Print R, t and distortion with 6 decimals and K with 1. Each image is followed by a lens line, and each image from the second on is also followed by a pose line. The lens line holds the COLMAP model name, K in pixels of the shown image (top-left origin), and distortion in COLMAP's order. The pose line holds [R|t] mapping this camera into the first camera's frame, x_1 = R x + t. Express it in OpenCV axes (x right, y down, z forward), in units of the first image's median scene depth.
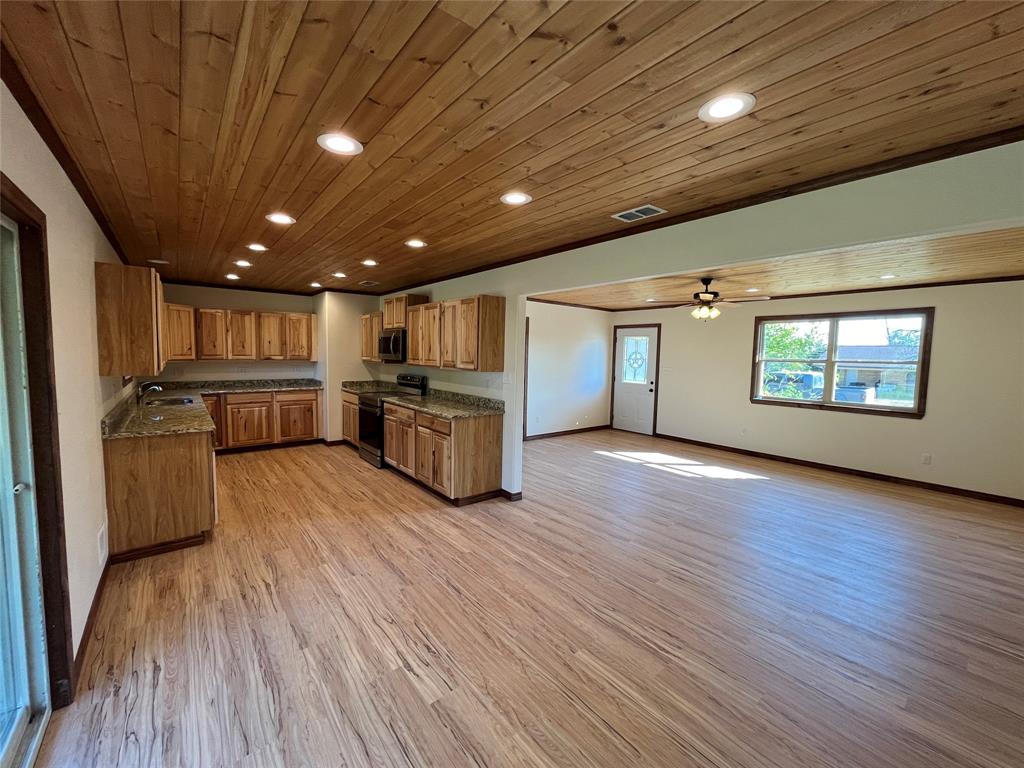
lens RADIAL K [[414.6, 0, 514.3], [0, 414.6, 386.1], [0, 0, 1]] dist [-0.002251, 0.000148]
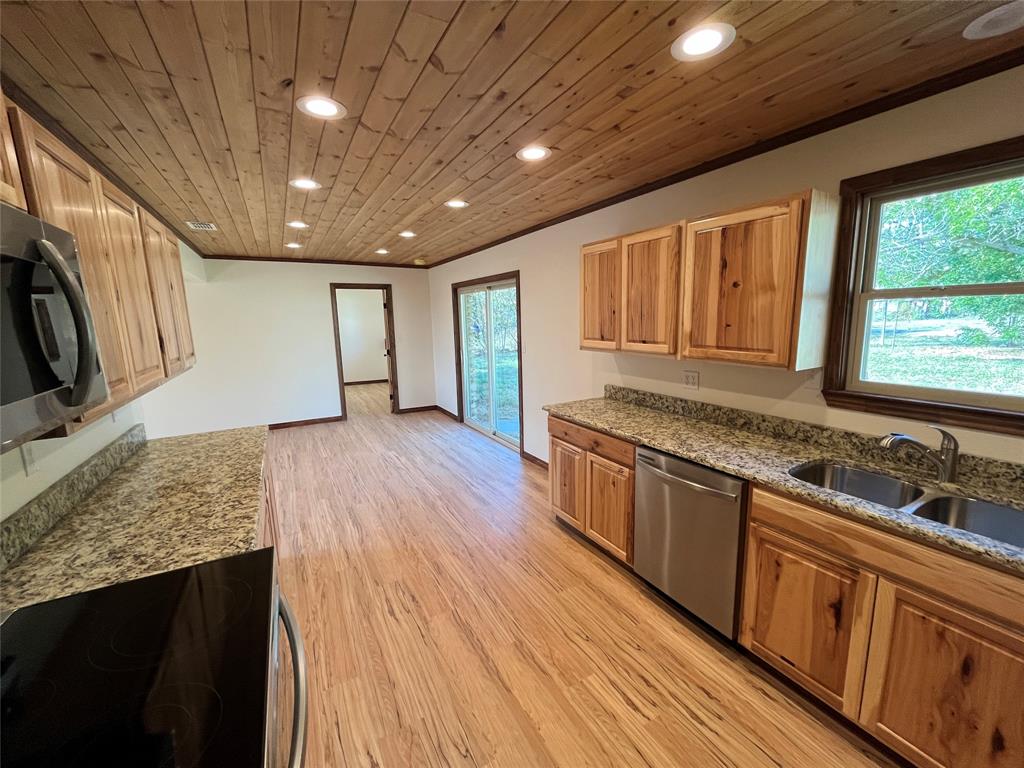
lens RADIAL K [[414.6, 0, 512.1], [0, 414.6, 382.6], [0, 0, 1]] dist [-0.002251, 0.000148]
pose [[-0.985254, -0.020486, 0.169868, -0.700948], [0.022431, 0.968772, 0.246936, -0.164710], [-0.169622, 0.247105, -0.954027, 1.644182]]
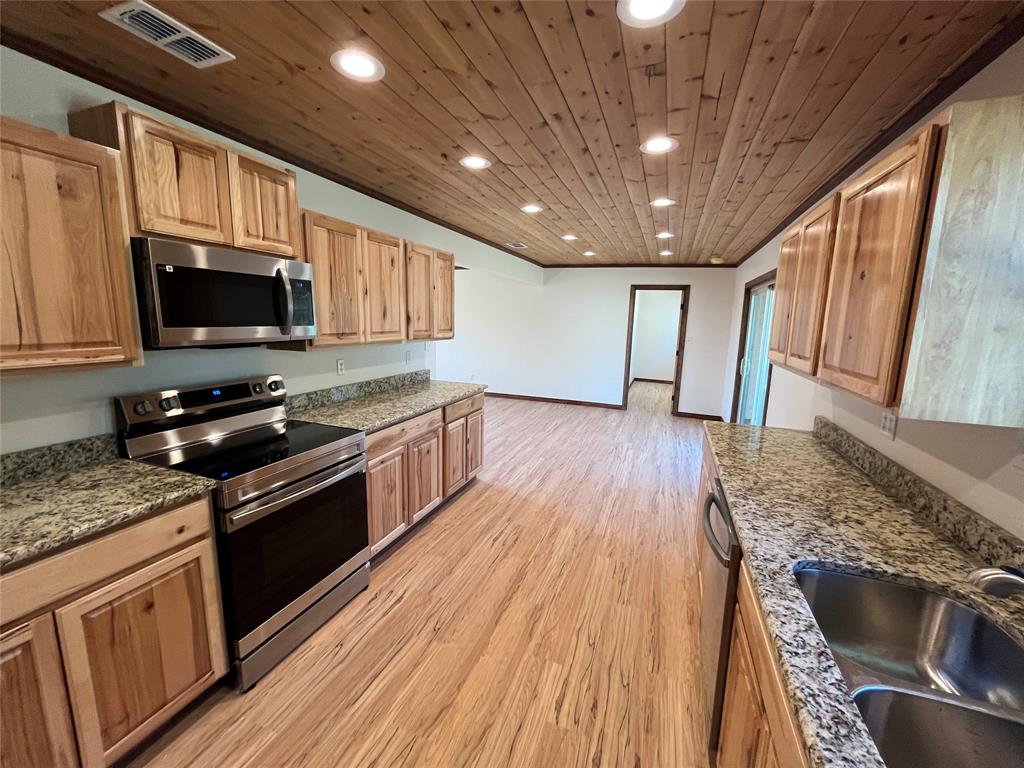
lens RADIAL K [[414.6, 0, 512.0], [0, 414.6, 382.6], [0, 0, 1]] dist [-0.002251, 0.000148]
pose [[-0.502096, -0.165211, 0.848885, -1.057143], [0.038915, 0.976272, 0.213020, -0.146022], [-0.863936, 0.139991, -0.483753, 1.488674]]
